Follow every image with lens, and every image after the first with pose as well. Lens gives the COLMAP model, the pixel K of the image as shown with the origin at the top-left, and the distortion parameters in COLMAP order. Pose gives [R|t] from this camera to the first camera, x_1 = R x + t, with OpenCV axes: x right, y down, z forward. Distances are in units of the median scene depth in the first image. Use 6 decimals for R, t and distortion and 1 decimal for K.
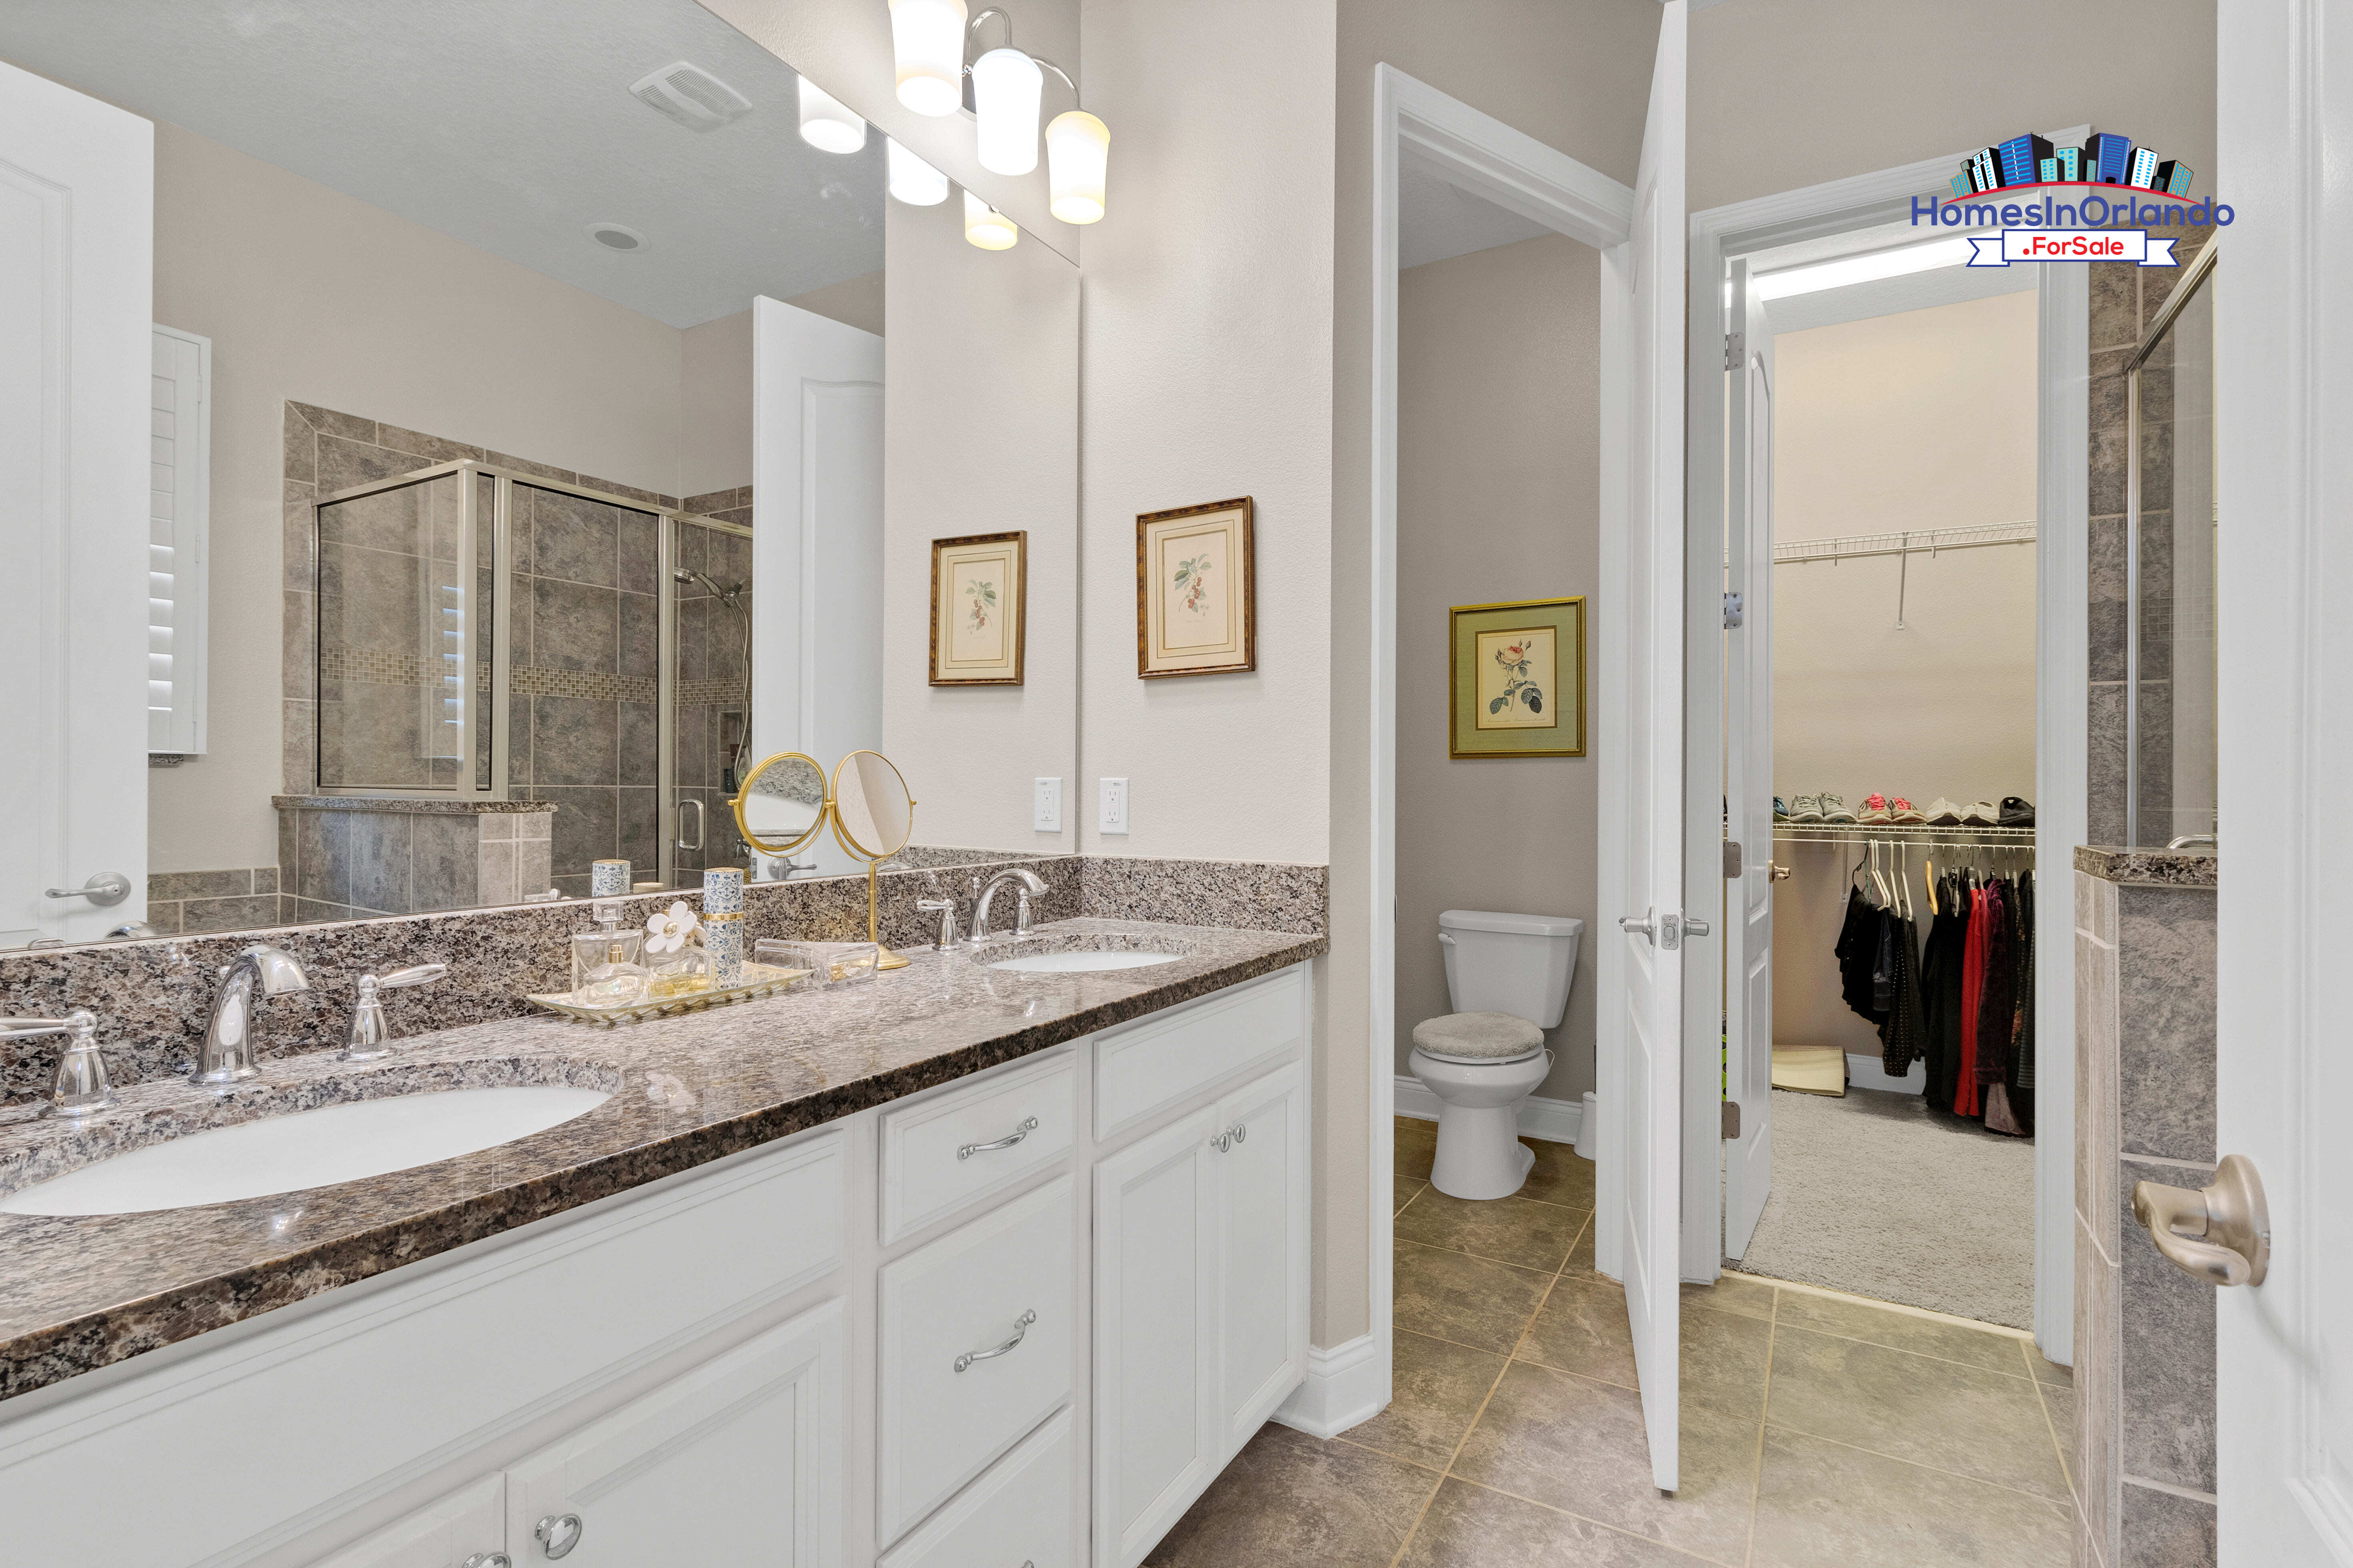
lens RADIAL K [[1129.4, 0, 1176.4], [0, 1129.4, 787.9], [0, 0, 1]] dist [0.003009, -0.000023]
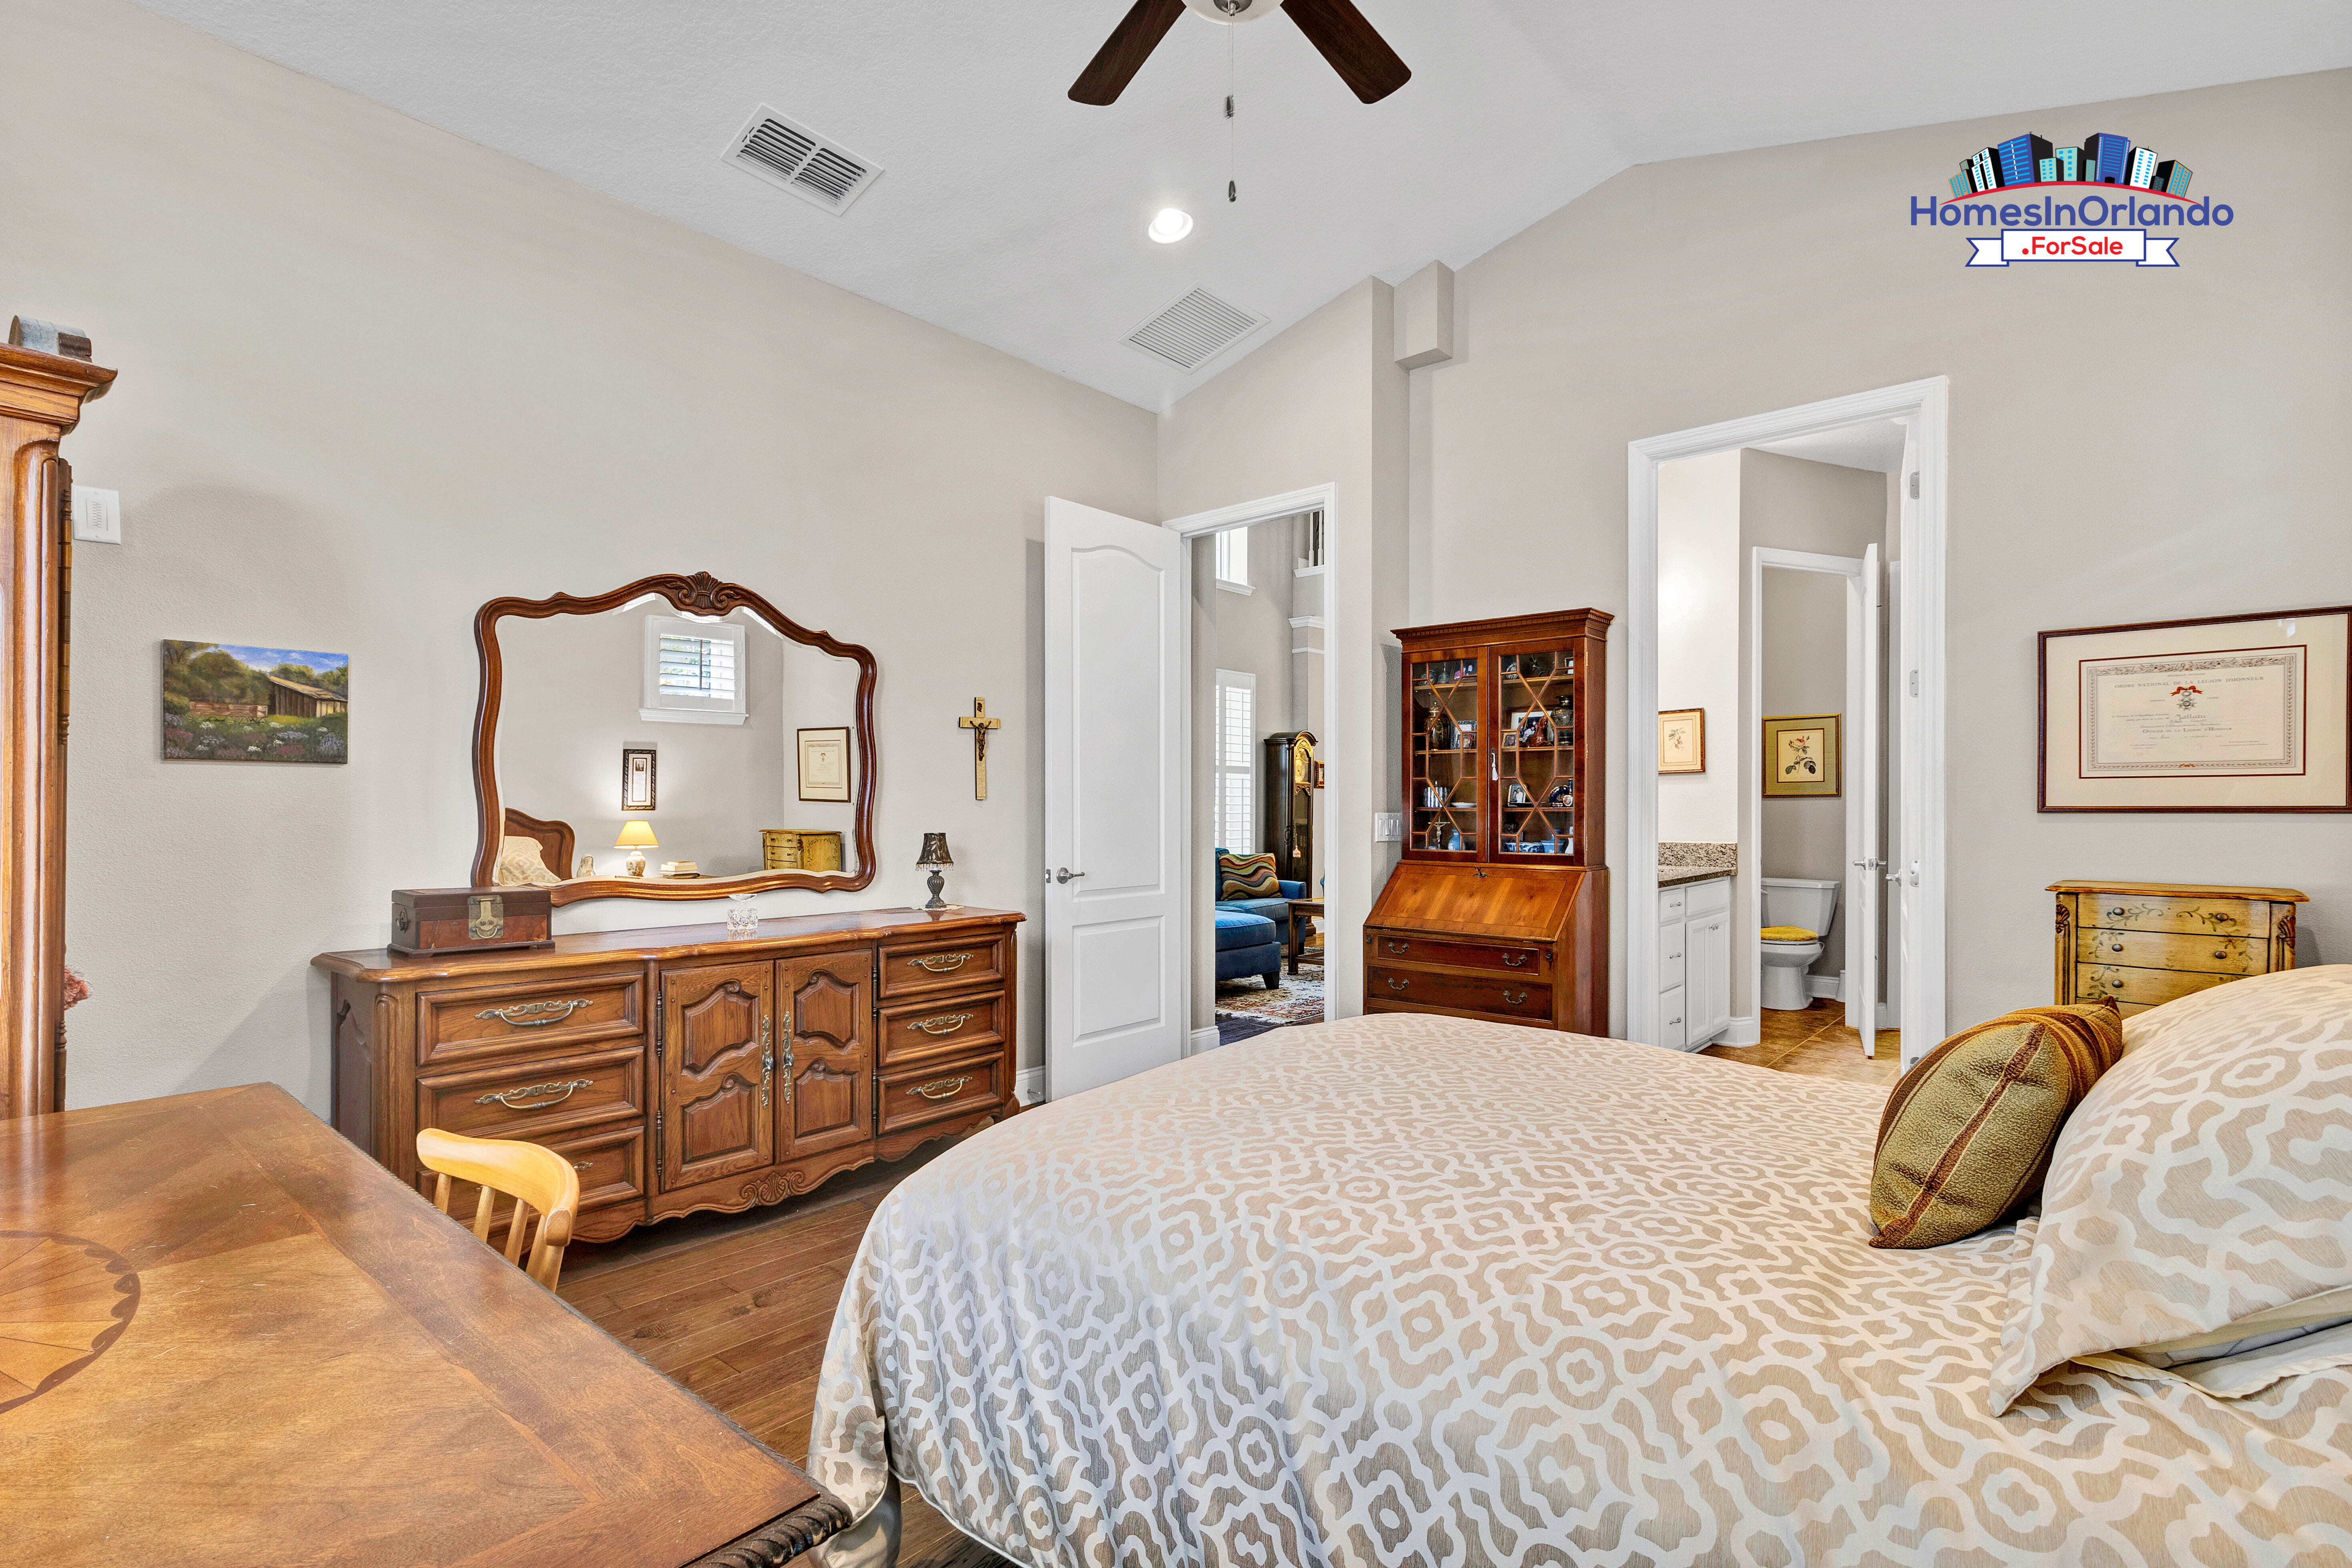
lens RADIAL K [[1128.9, 0, 1165.7], [0, 1128.9, 803.3], [0, 0, 1]] dist [0.003009, -0.000023]
pose [[0.980195, -0.002404, -0.198020, -0.419502], [0.001377, 0.999985, -0.005320, -0.010427], [0.198029, 0.004942, 0.980184, -1.216282]]
